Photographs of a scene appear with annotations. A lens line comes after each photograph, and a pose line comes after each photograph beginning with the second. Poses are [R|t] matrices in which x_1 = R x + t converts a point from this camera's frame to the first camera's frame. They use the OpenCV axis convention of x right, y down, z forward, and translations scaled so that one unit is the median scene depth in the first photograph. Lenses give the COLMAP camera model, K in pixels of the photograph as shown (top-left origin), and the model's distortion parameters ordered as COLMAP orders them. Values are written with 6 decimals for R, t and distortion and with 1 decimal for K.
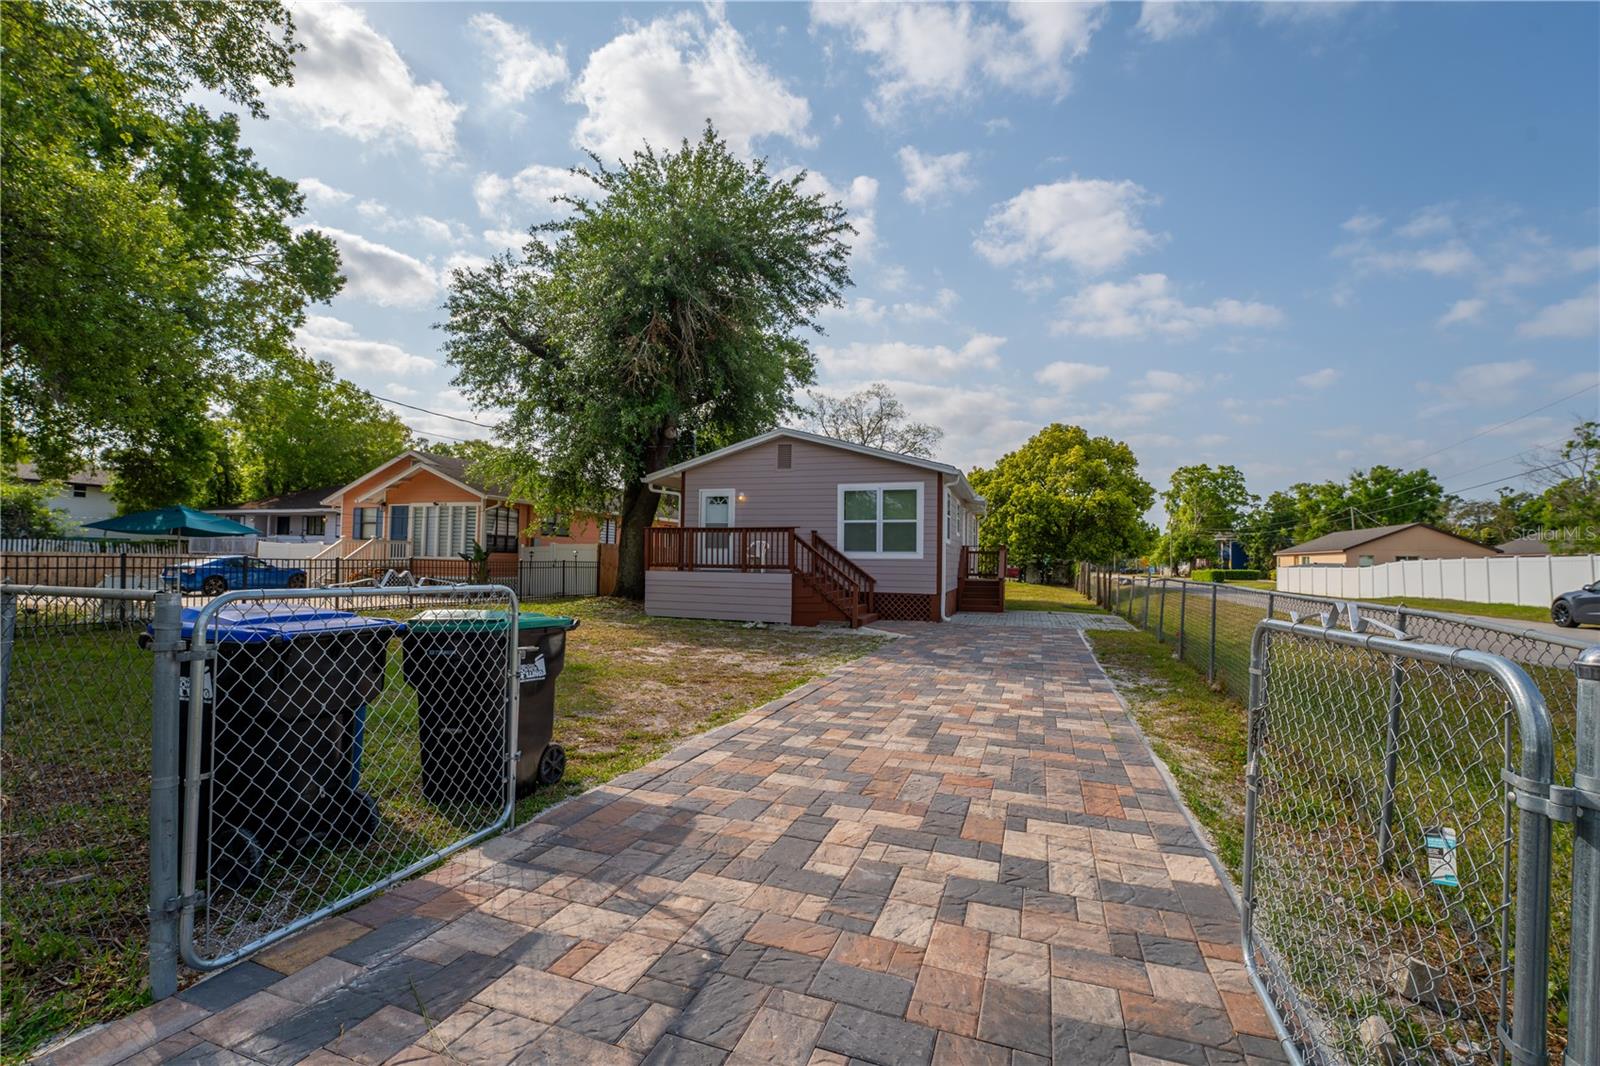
lens RADIAL K [[695.8, 0, 800.0], [0, 695.8, 533.0], [0, 0, 1]] dist [-0.017477, -0.000198]
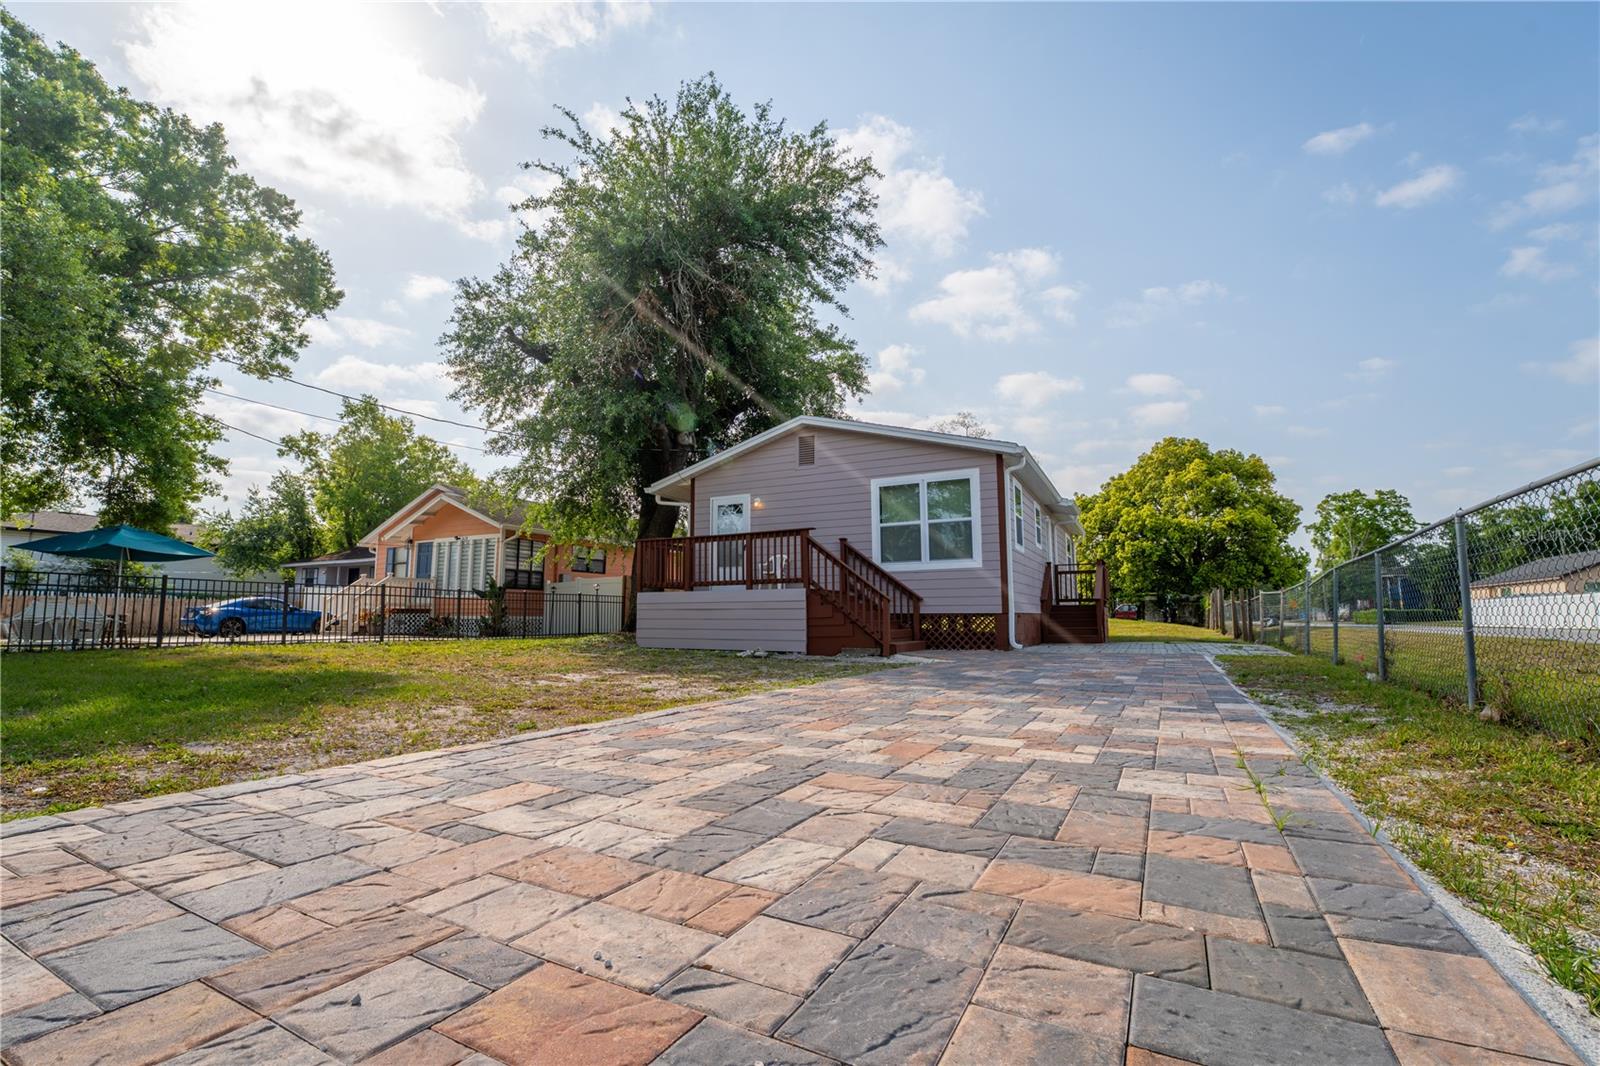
lens RADIAL K [[697.0, 0, 800.0], [0, 697.0, 533.0], [0, 0, 1]] dist [-0.025743, 0.005171]
pose [[0.987776, -0.038201, -0.151127, 0.077819], [0.025051, 0.995807, -0.087978, 0.050099], [0.153854, 0.083116, 0.984592, 0.174346]]
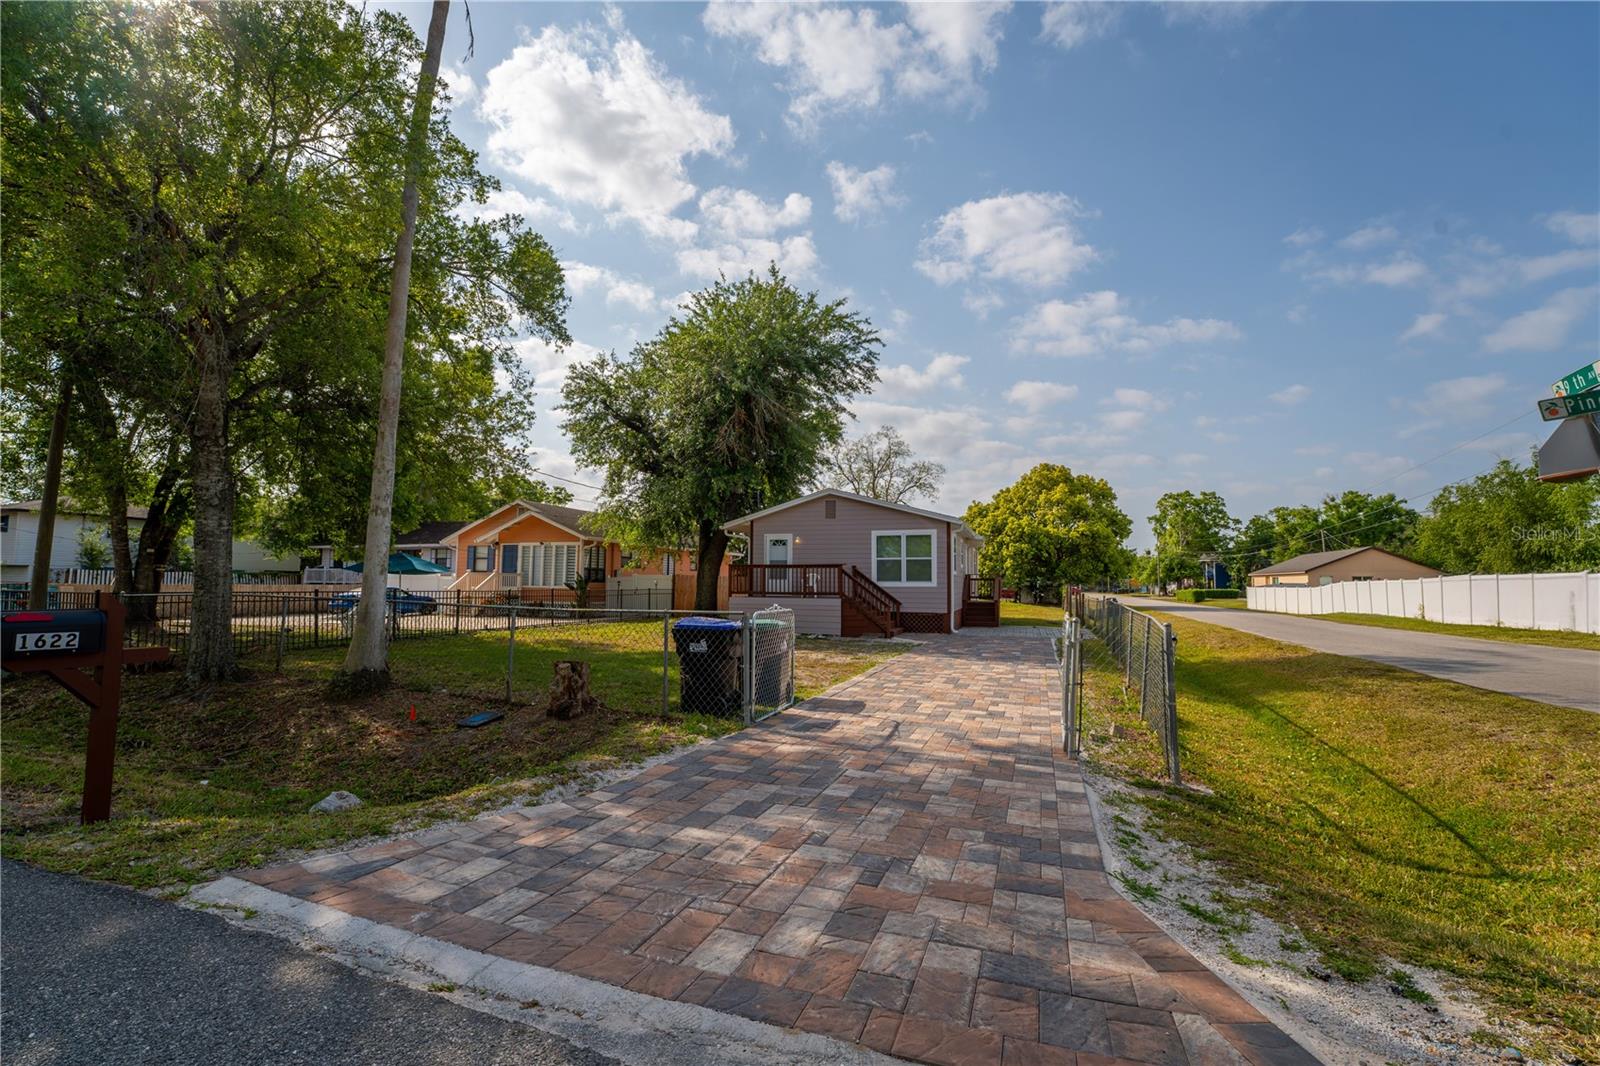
lens RADIAL K [[695.8, 0, 800.0], [0, 695.8, 533.0], [0, 0, 1]] dist [-0.017477, -0.000198]
pose [[0.999972, -0.007527, 0.000419, -0.069942], [0.007536, 0.999509, -0.030423, -0.022148], [-0.000189, 0.030426, 0.999537, -0.277081]]
